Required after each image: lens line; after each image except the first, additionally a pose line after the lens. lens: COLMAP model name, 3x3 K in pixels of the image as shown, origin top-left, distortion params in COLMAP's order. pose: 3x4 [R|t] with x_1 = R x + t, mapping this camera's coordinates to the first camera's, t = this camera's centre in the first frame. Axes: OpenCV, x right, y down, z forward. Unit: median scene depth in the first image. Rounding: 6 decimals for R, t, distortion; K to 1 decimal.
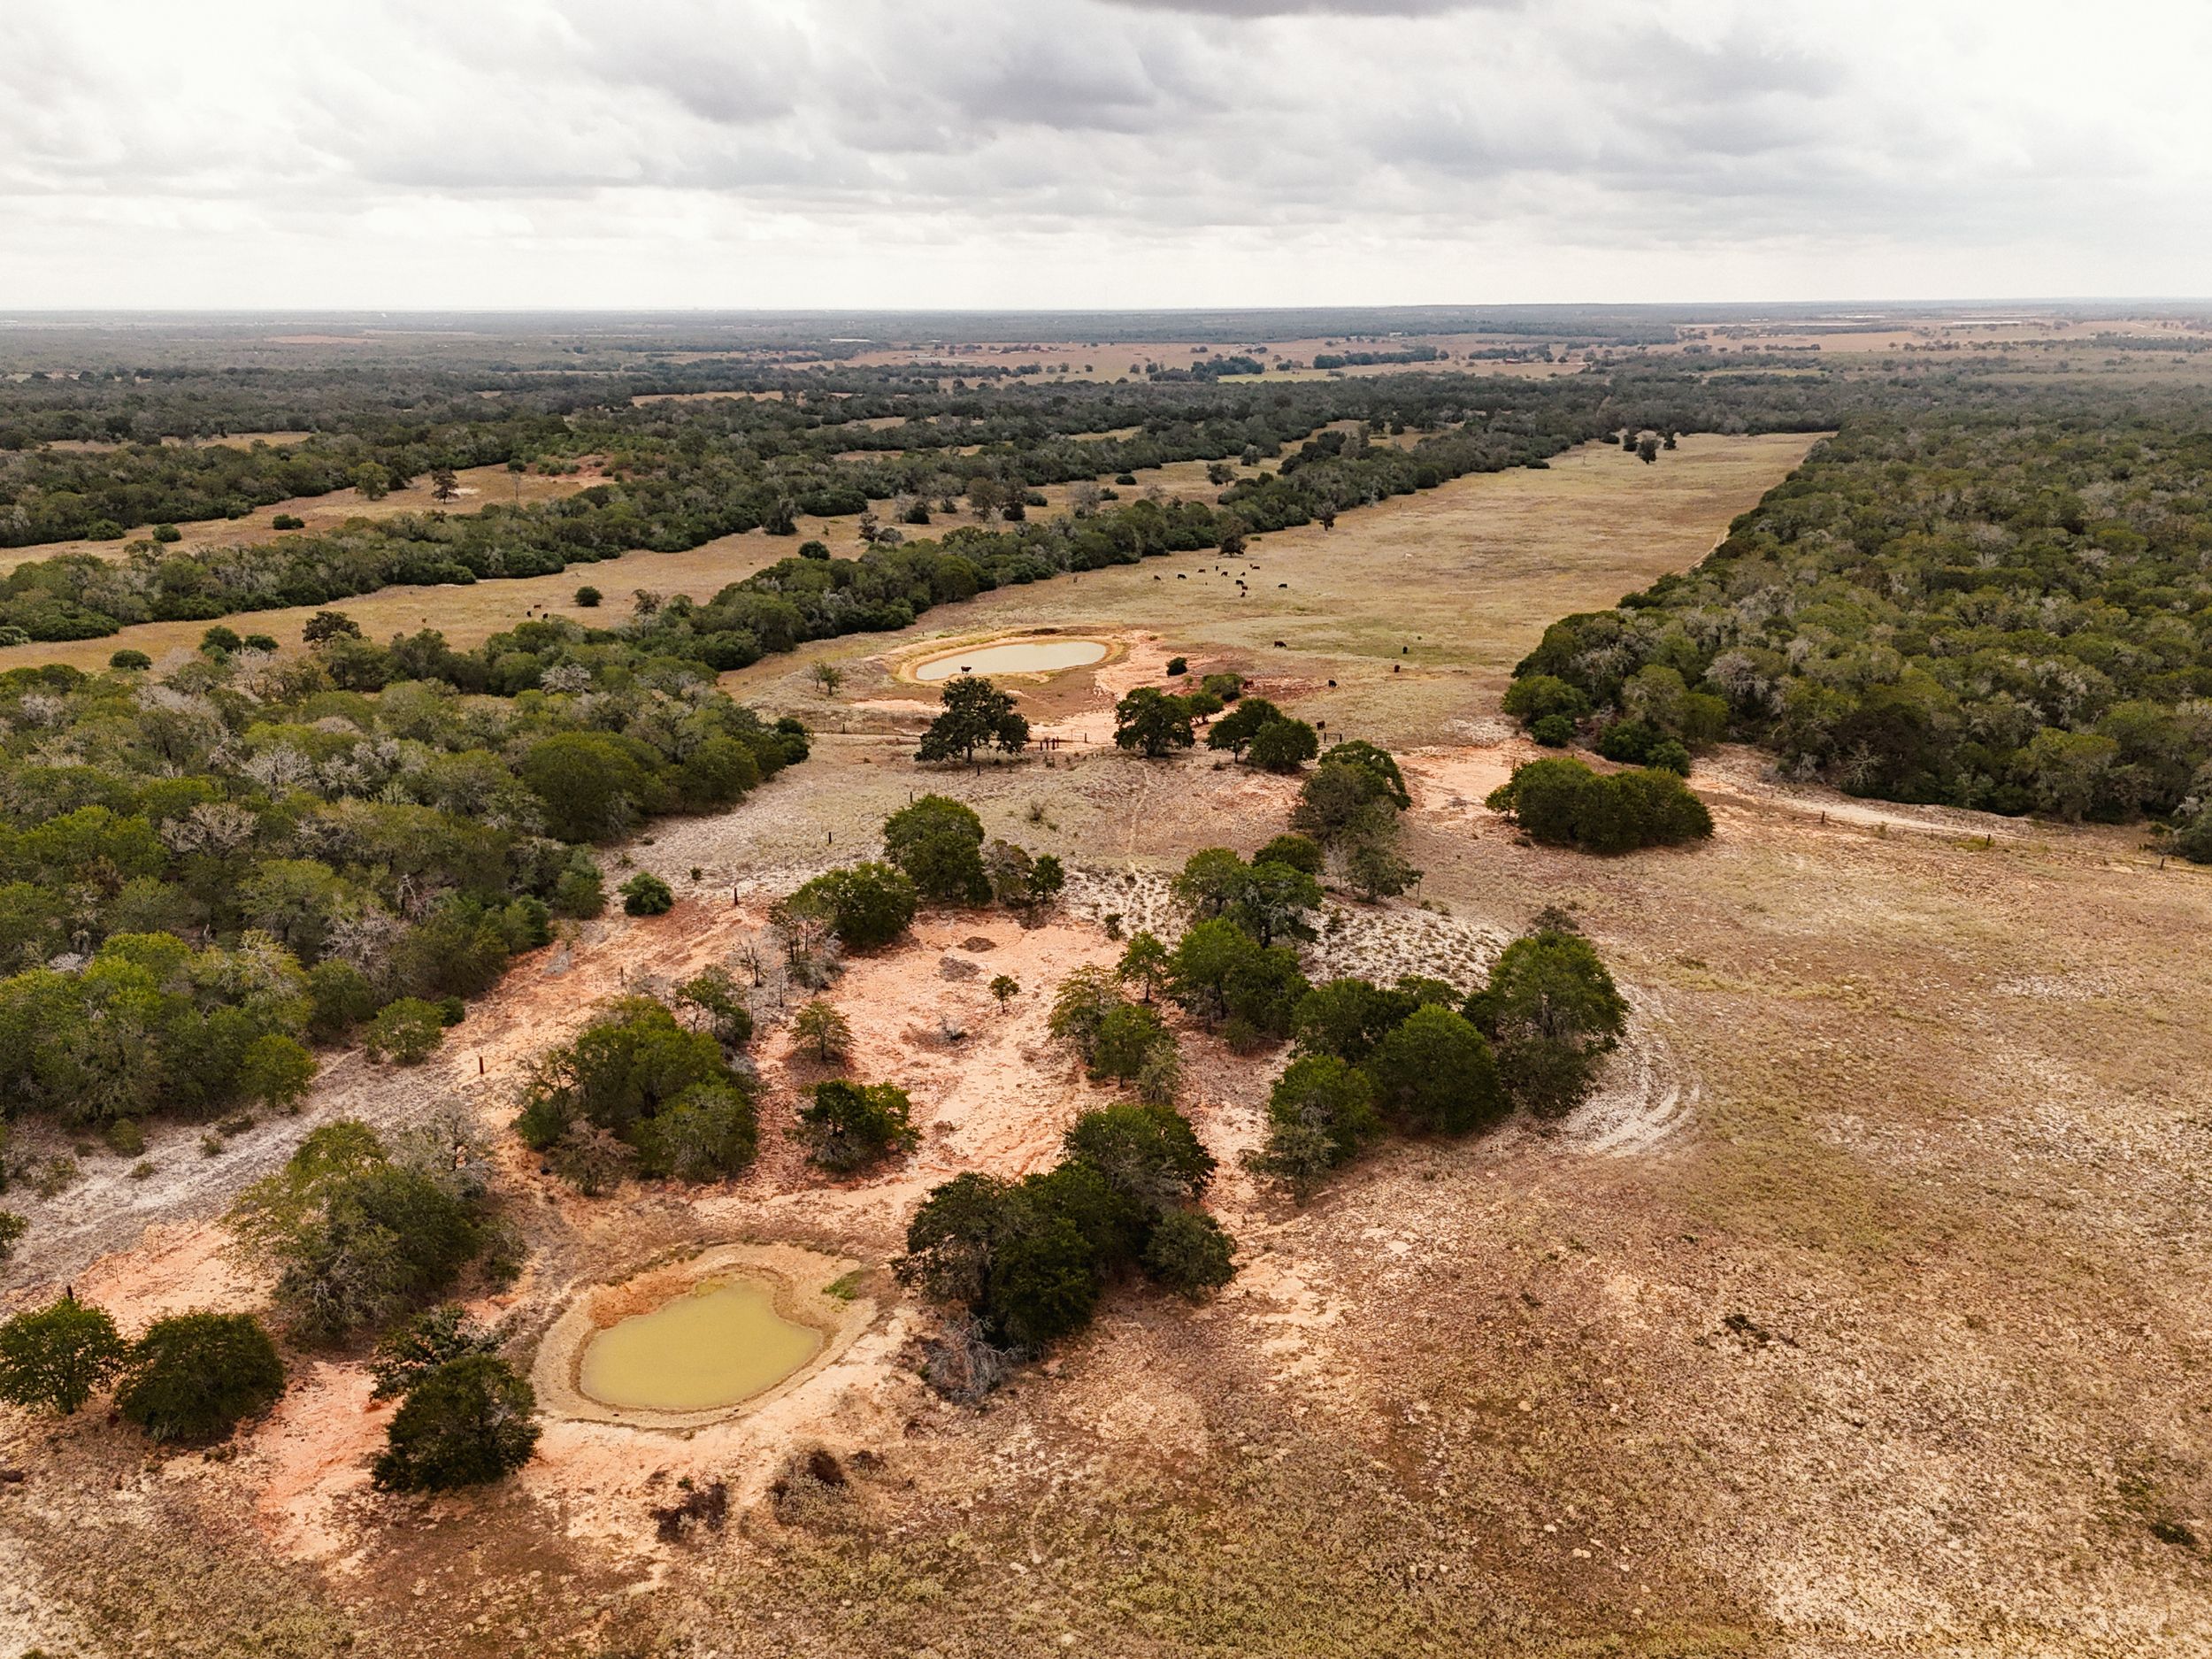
lens RADIAL K [[1563.6, 0, 1106.0], [0, 1563.6, 829.5], [0, 0, 1]] dist [0.045170, -0.022748]
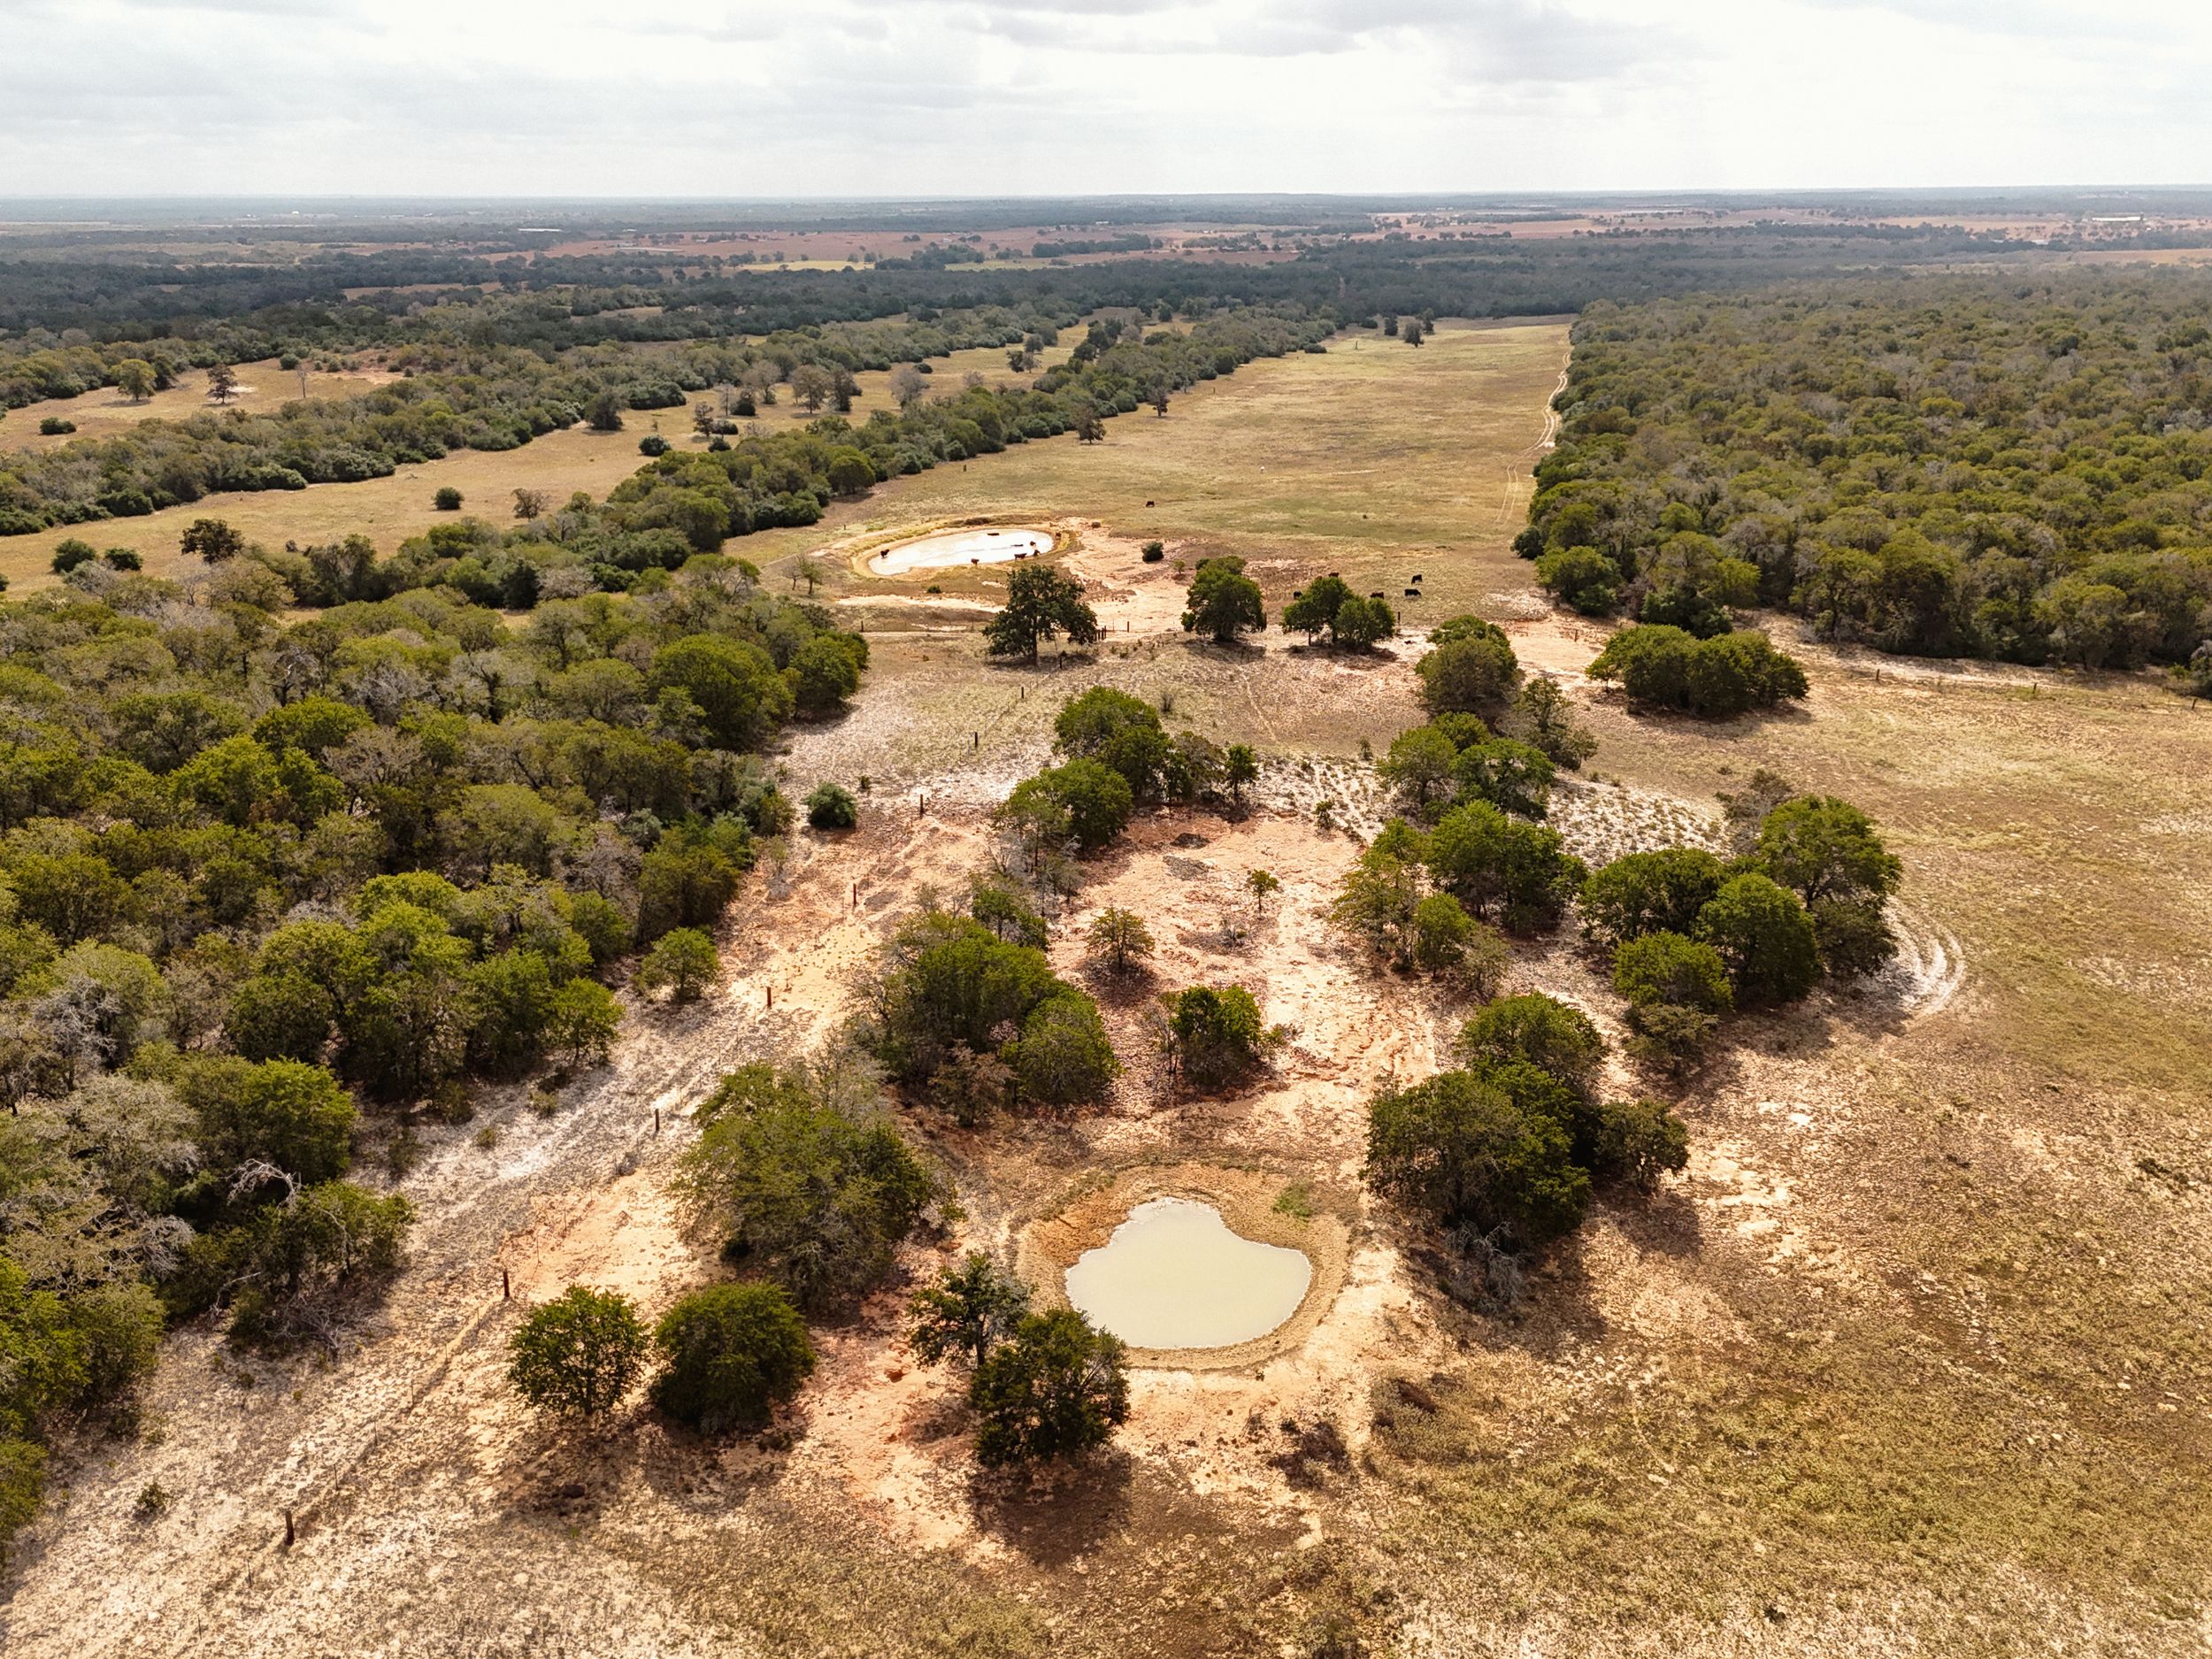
lens RADIAL K [[1527.8, 0, 1106.0], [0, 1527.8, 829.5], [0, 0, 1]] dist [0.026841, 0.002766]
pose [[0.990584, -0.053414, 0.126054, -0.178626], [0.044144, 0.996189, 0.075223, -0.004806], [-0.129592, -0.068950, 0.989167, 0.051535]]
